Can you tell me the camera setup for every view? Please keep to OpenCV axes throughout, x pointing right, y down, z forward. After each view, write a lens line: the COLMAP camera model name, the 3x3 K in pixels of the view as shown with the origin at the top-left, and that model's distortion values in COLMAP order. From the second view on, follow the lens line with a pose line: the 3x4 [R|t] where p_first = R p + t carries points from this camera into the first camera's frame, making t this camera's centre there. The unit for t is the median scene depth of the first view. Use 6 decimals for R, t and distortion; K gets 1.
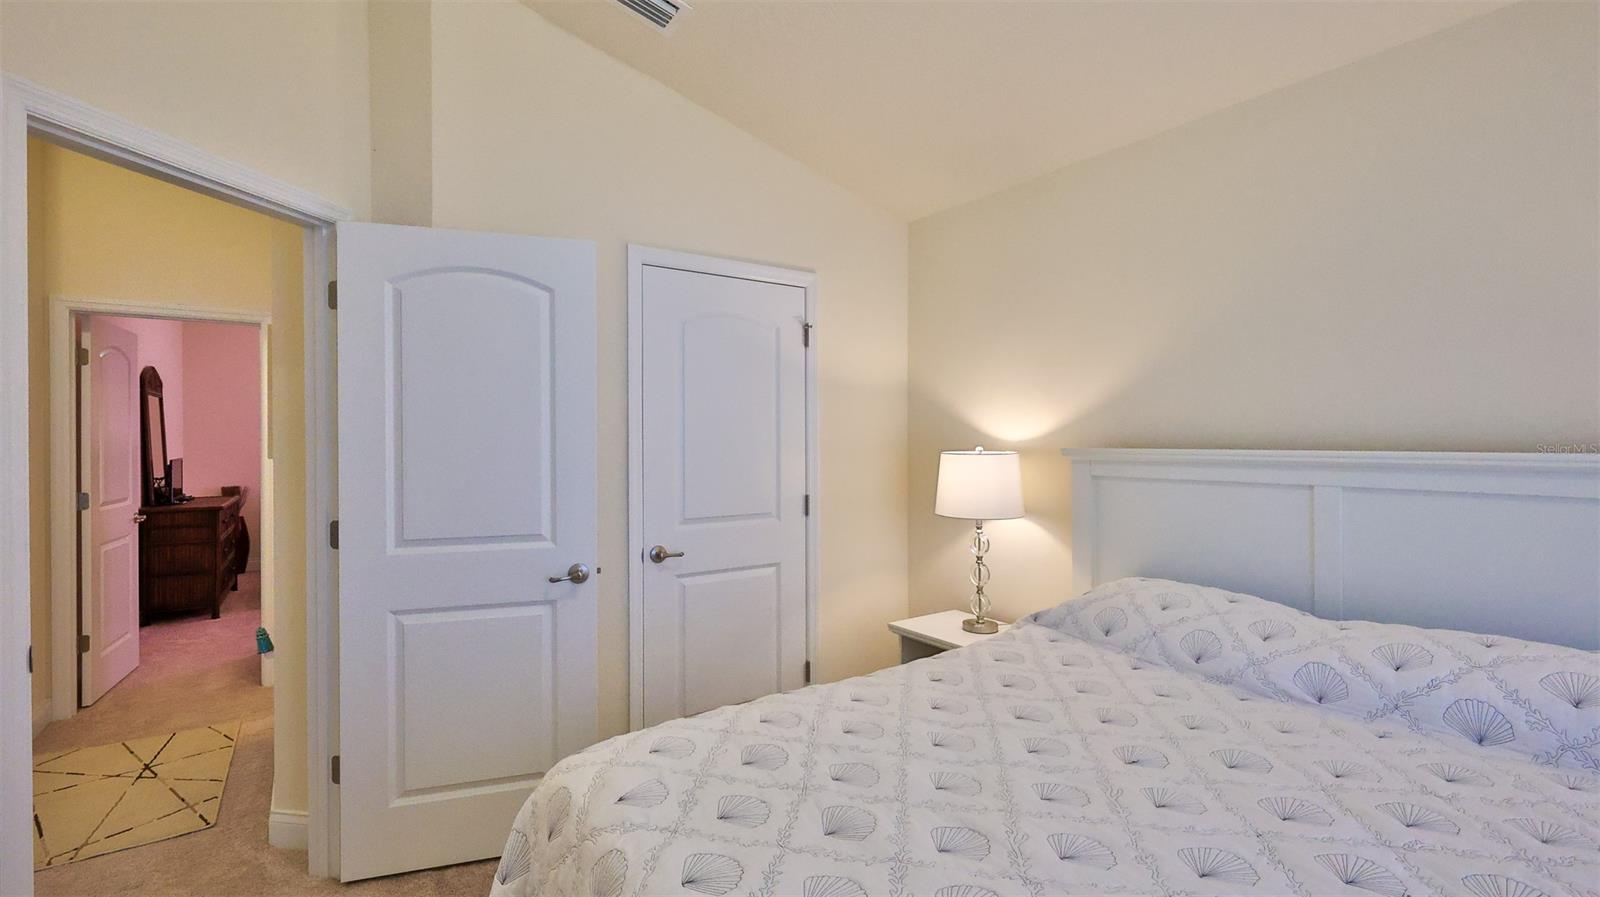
lens RADIAL K [[719.9, 0, 800.0], [0, 719.9, 448.5], [0, 0, 1]] dist [-0.001103, -0.000035]
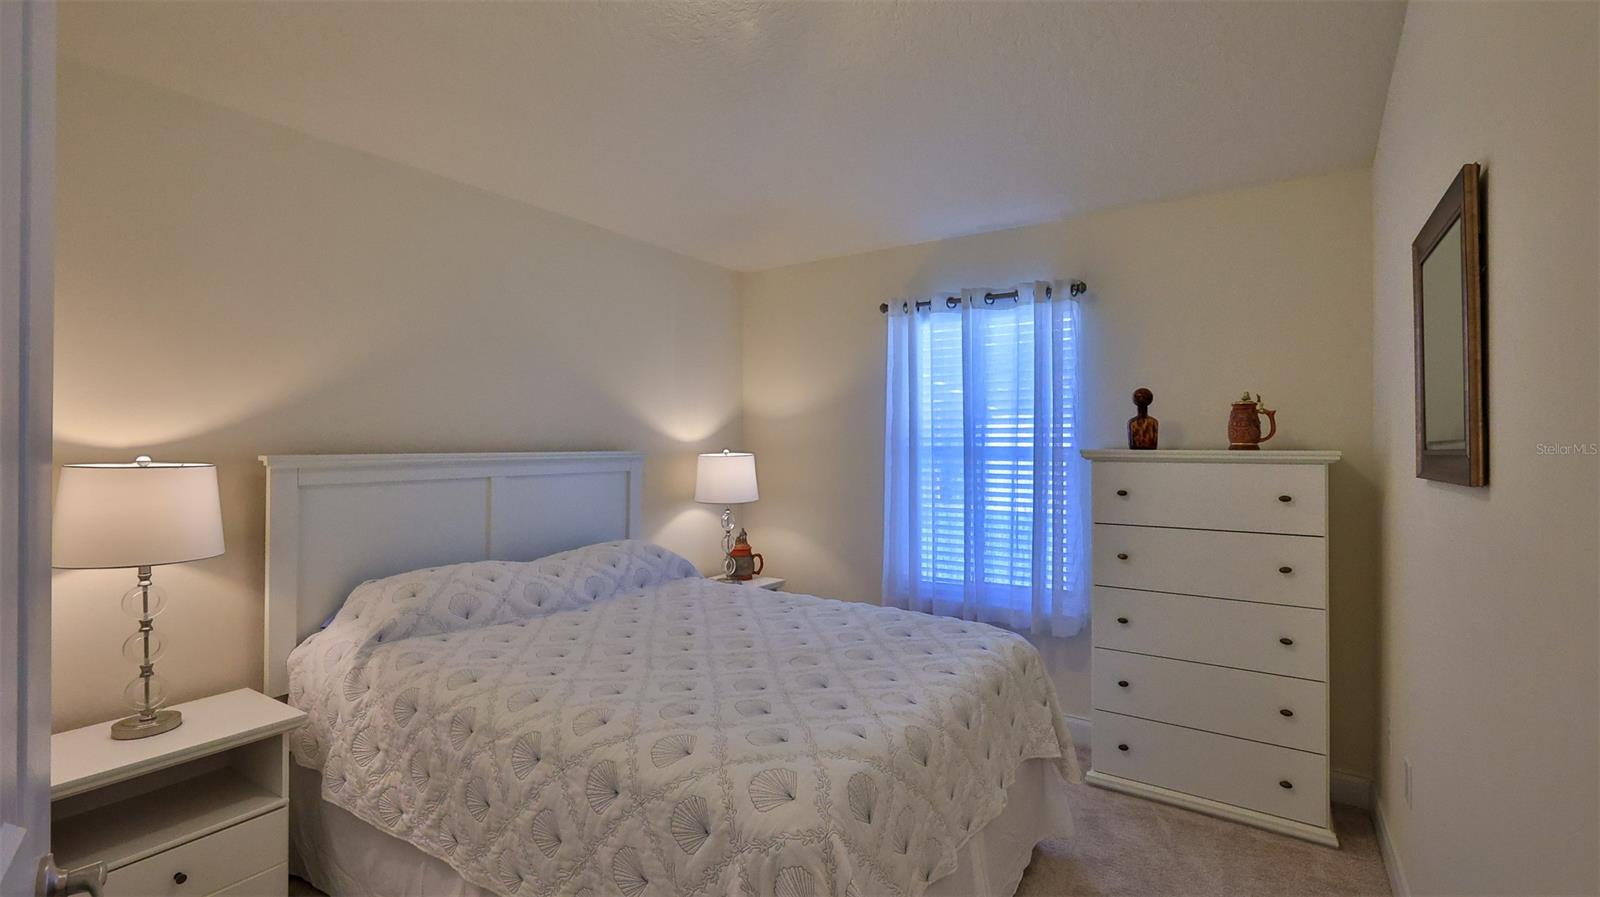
lens RADIAL K [[719.9, 0, 800.0], [0, 719.9, 448.5], [0, 0, 1]] dist [-0.001103, -0.000035]
pose [[-0.388164, -0.005047, 0.921576, -0.818423], [0.011572, 0.999879, 0.010350, -0.012965], [-0.921517, 0.014683, -0.388059, 0.952351]]
